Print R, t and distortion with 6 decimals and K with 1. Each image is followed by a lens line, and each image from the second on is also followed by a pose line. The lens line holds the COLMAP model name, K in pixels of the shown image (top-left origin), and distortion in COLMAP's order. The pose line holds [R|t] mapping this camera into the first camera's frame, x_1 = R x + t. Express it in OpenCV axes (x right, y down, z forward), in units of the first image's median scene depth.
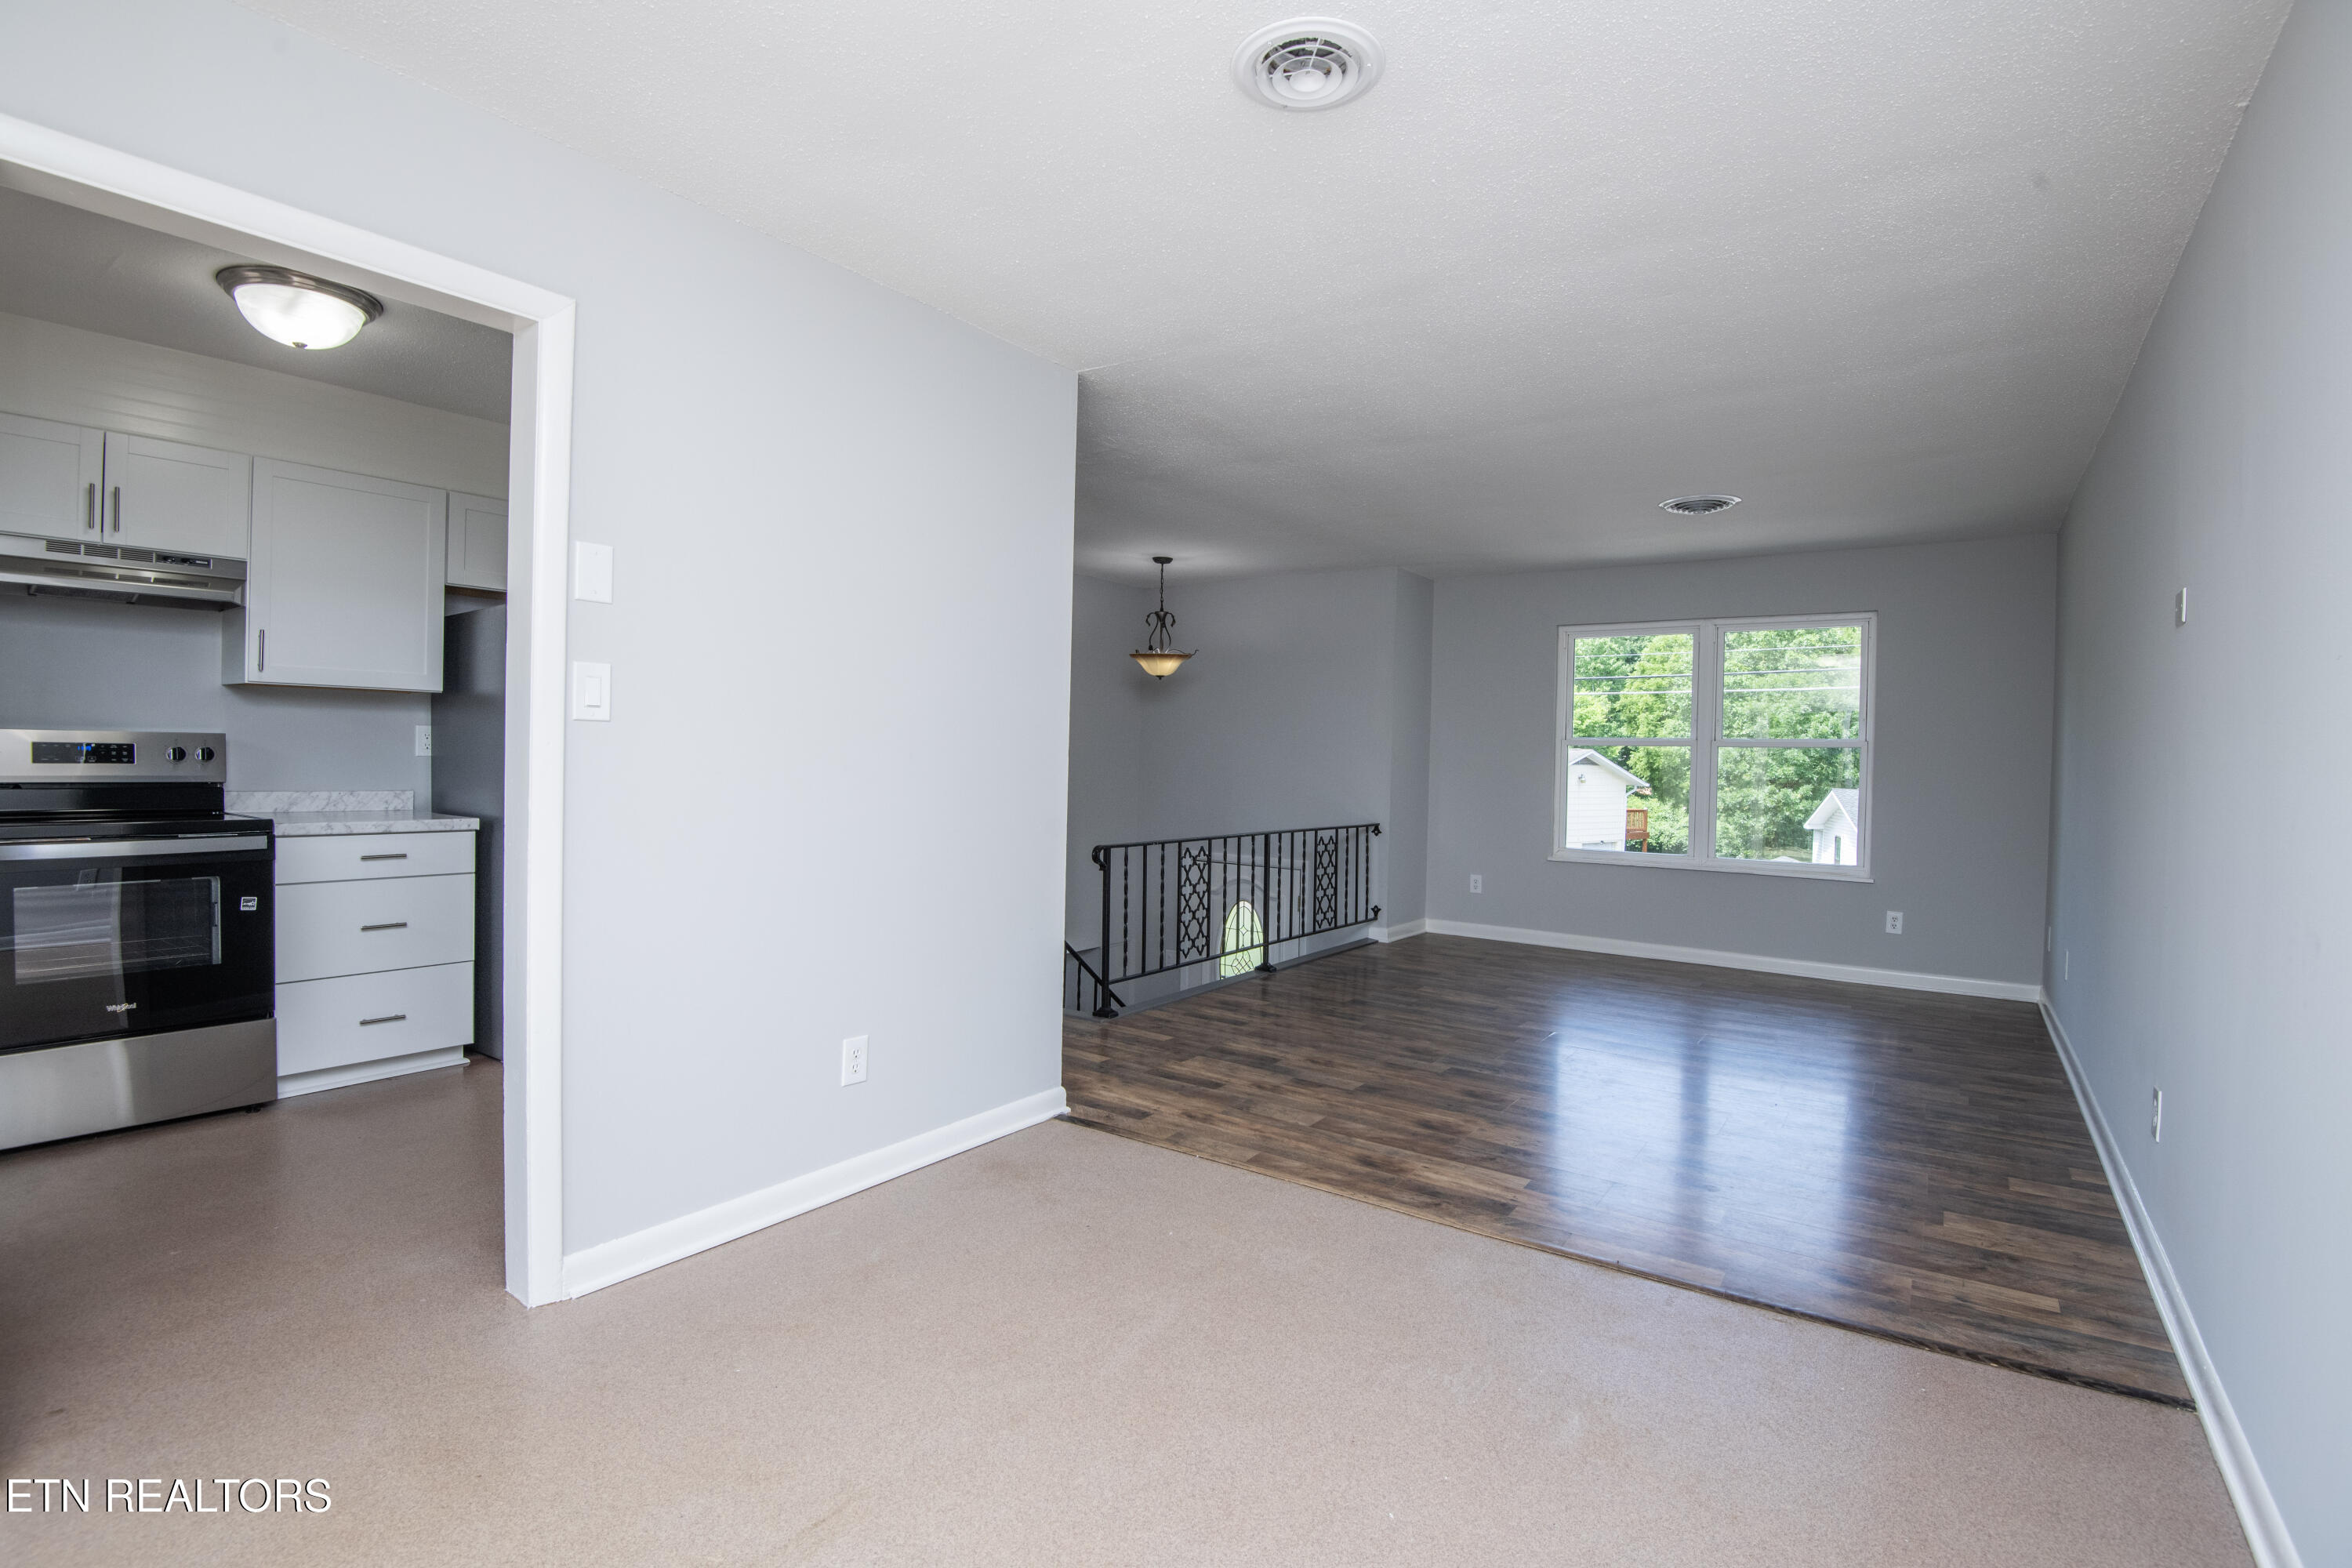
lens RADIAL K [[1089.0, 0, 1176.0], [0, 1089.0, 784.0], [0, 0, 1]] dist [-0.039770, 0.000037]
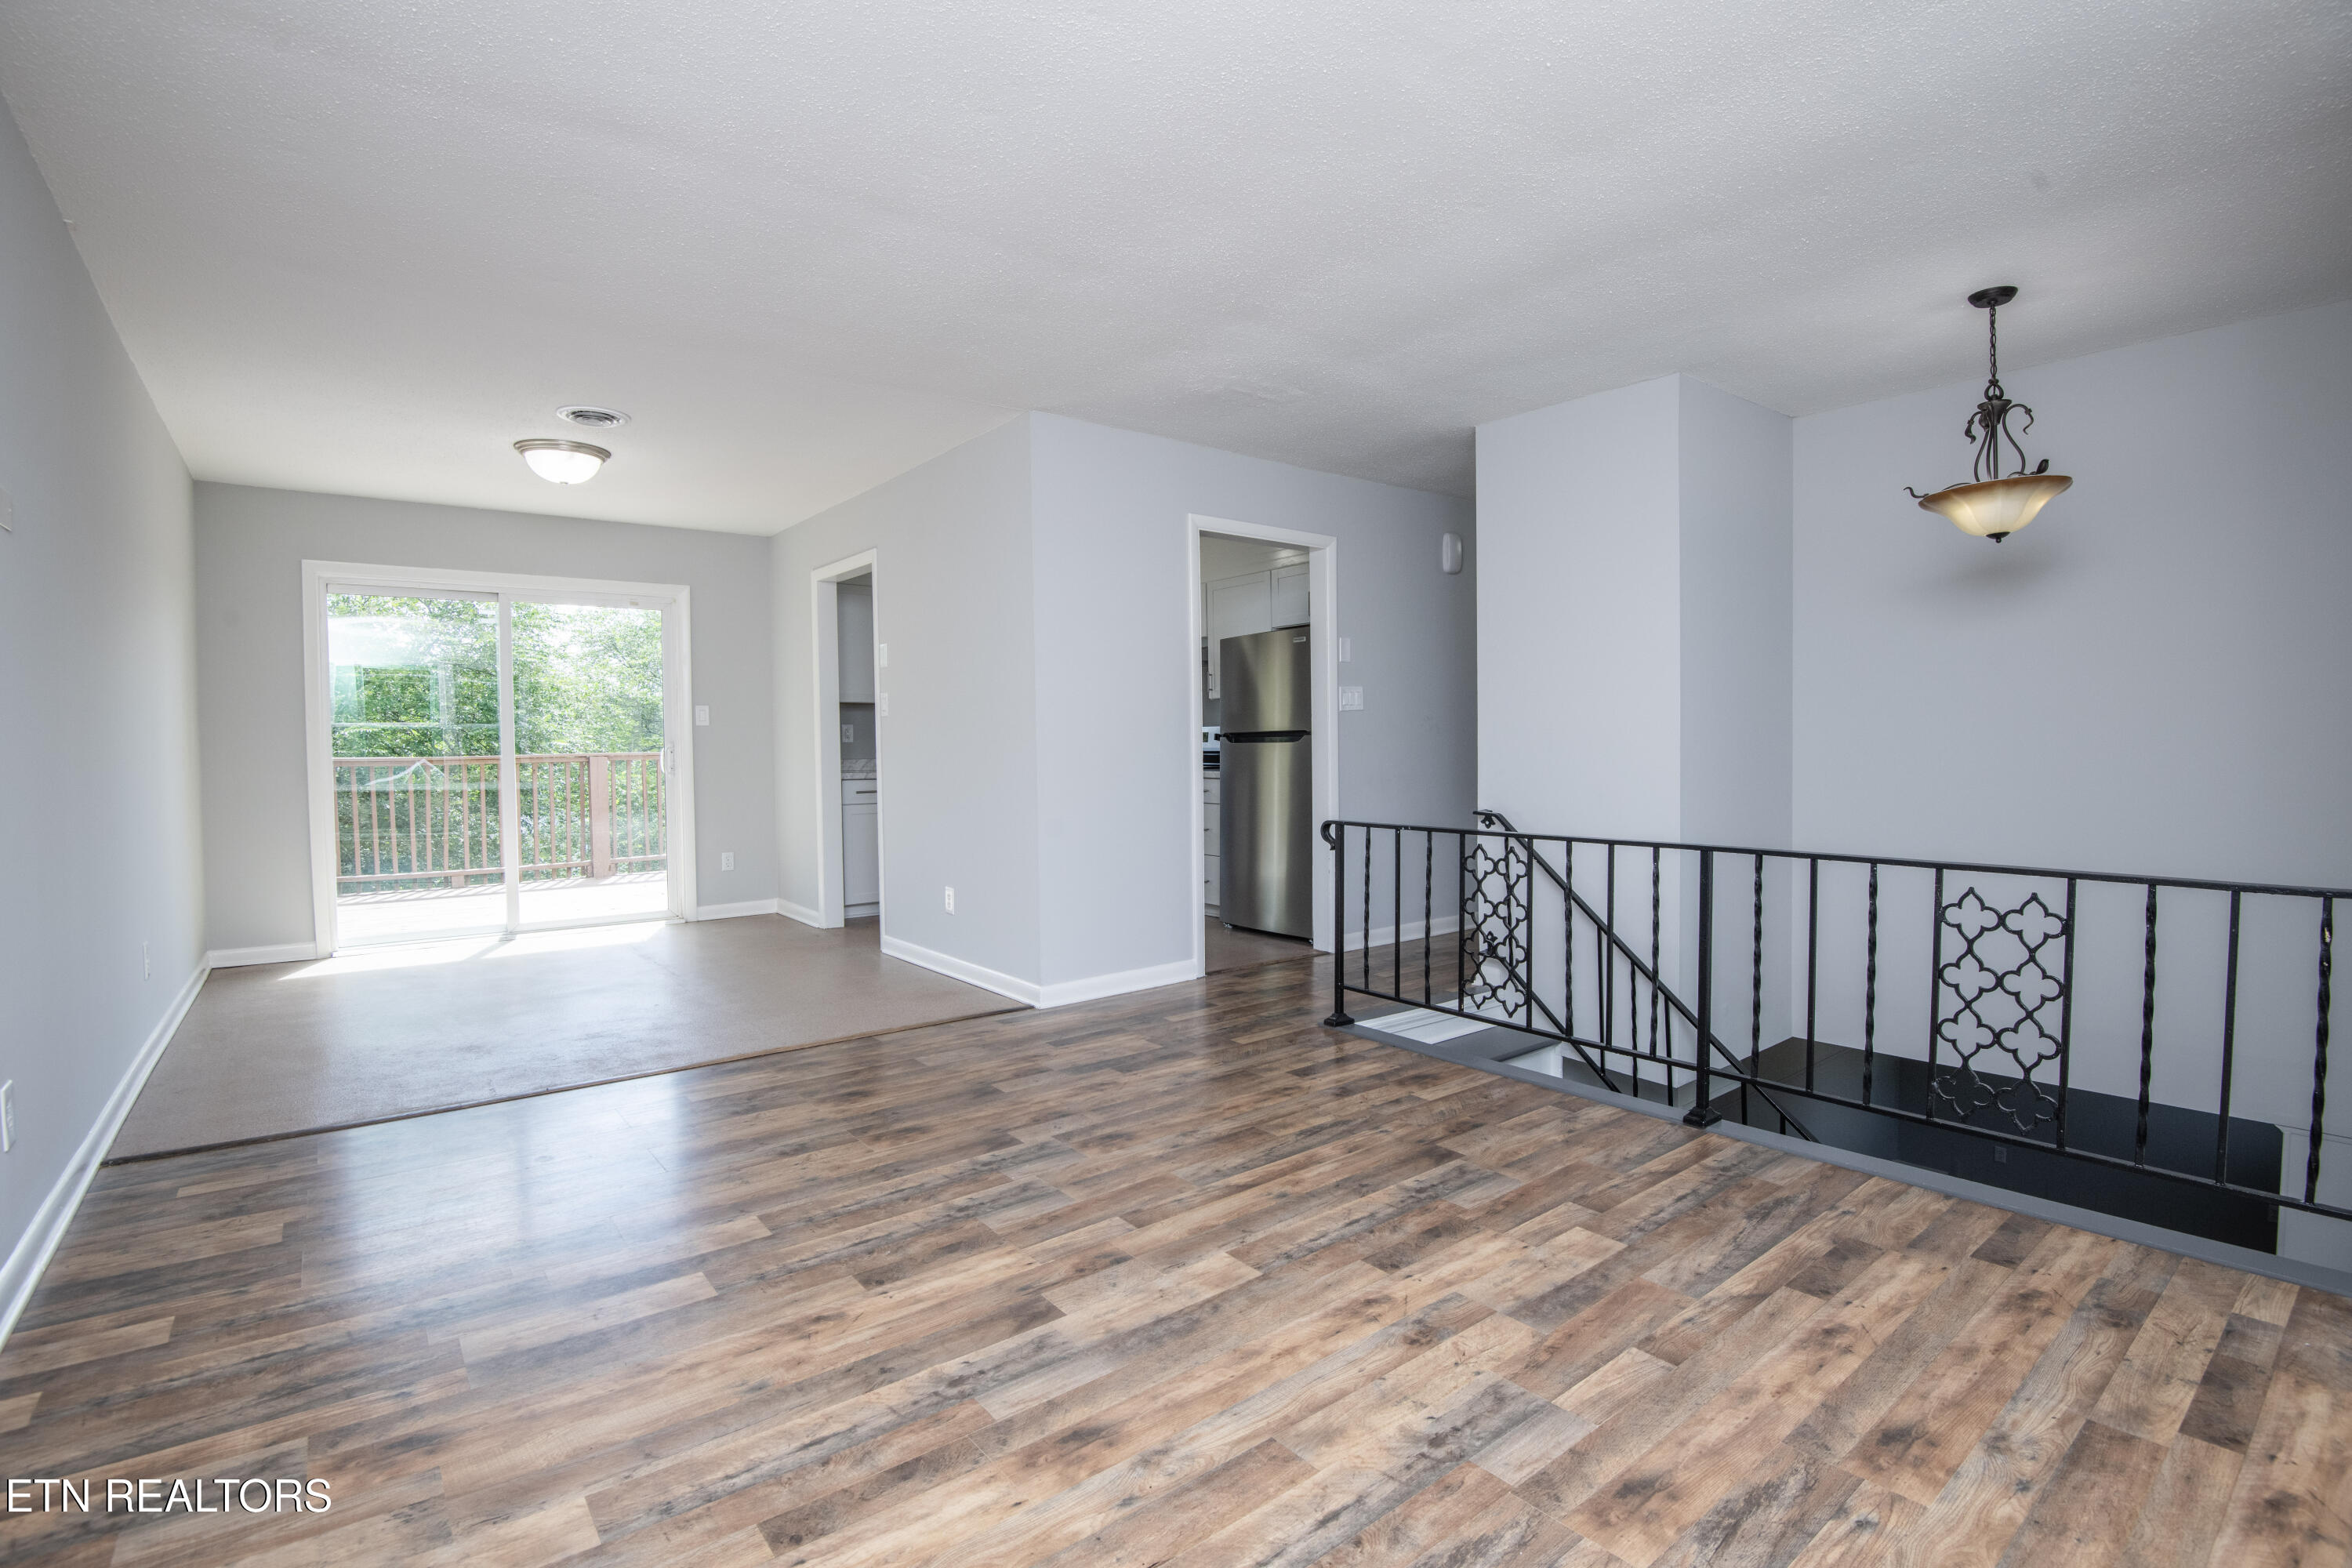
lens RADIAL K [[1088.0, 0, 1176.0], [0, 1088.0, 784.0], [0, 0, 1]] dist [0.000902, -0.008098]
pose [[-0.282380, 0.025604, -0.958961, 0.909238], [-0.010885, 0.999494, 0.029892, 0.004661], [0.959241, 0.018880, -0.281959, 1.301266]]
